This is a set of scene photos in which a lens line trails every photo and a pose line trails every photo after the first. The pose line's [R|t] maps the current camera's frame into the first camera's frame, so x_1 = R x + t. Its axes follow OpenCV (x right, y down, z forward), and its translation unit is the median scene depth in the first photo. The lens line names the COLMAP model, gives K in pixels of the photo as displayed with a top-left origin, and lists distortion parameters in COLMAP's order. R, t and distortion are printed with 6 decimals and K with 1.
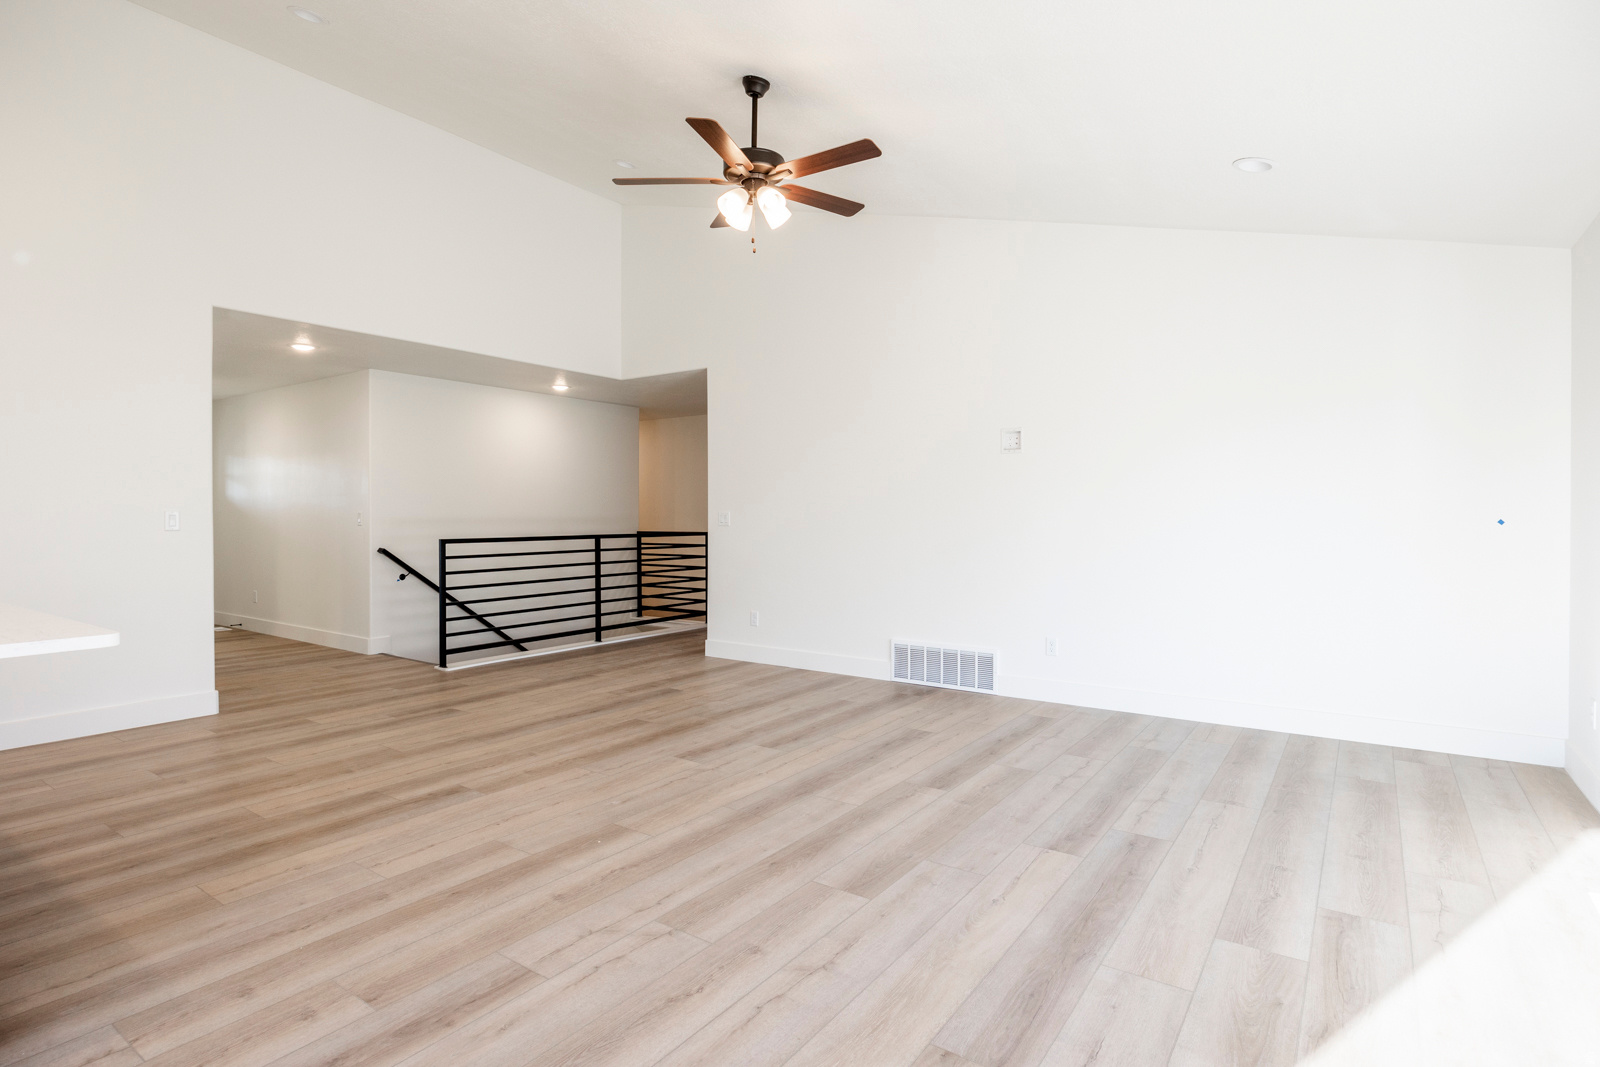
lens RADIAL K [[814.2, 0, 800.0], [0, 814.2, 533.5], [0, 0, 1]] dist [-0.013559, 0.000405]
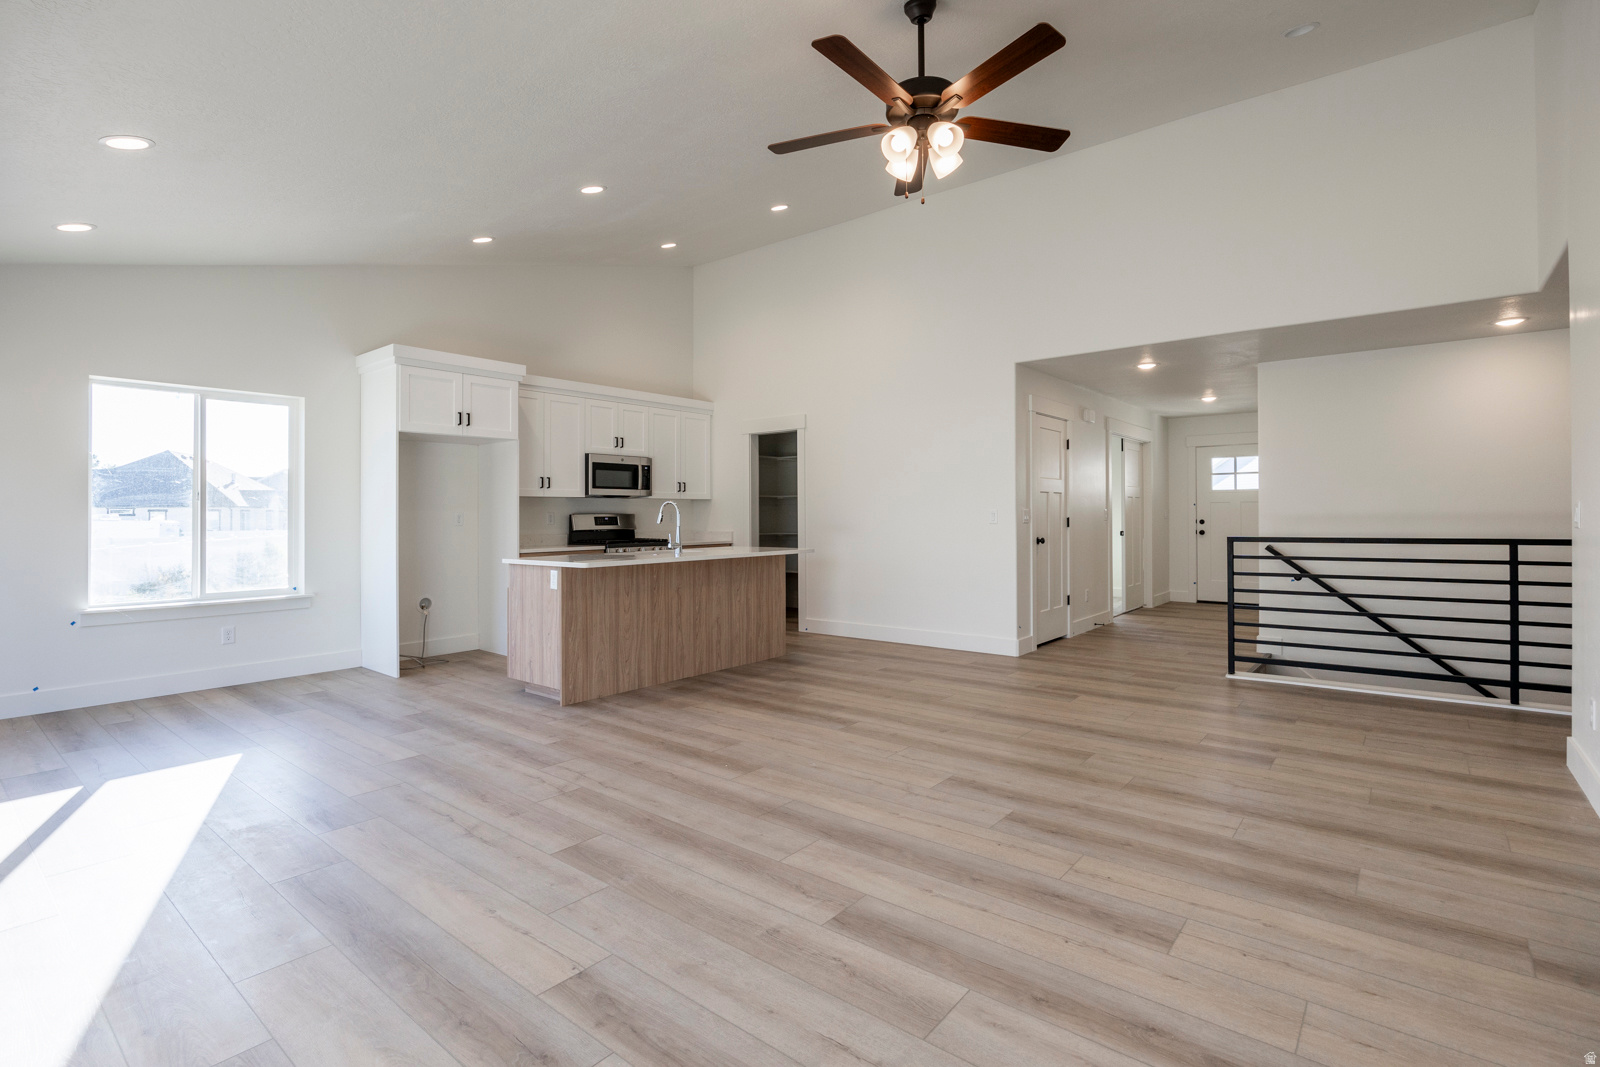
lens RADIAL K [[747.6, 0, 832.9], [0, 747.6, 514.9], [0, 0, 1]] dist [-0.003407, -0.000163]
pose [[-0.051241, 0.001321, -0.998685, 0.787850], [-0.012411, 0.999921, 0.001959, -0.025428], [0.998609, 0.012495, -0.051220, 1.017920]]
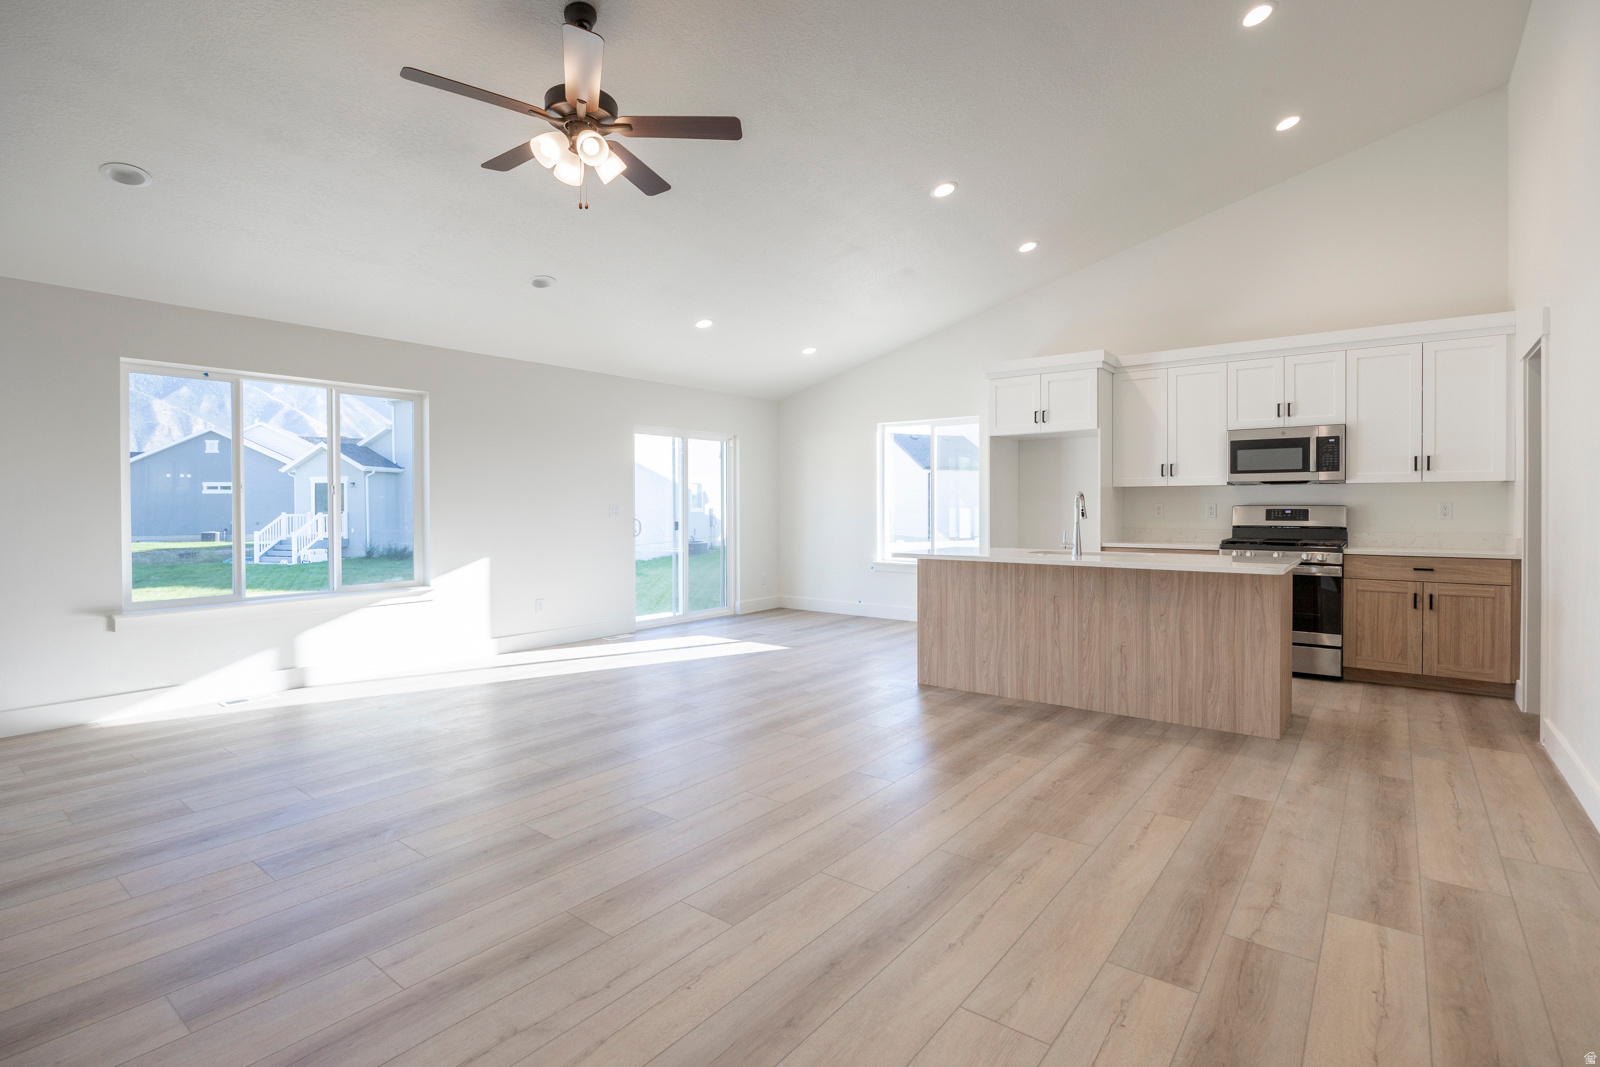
lens RADIAL K [[755.8, 0, 804.9], [0, 755.8, 505.2], [0, 0, 1]] dist [-0.018152, 0.000137]
pose [[-0.998797, 0.002925, 0.048940, -0.360797], [0.003699, 0.999869, 0.015735, -0.046077], [-0.048888, 0.015897, -0.998678, 1.936014]]
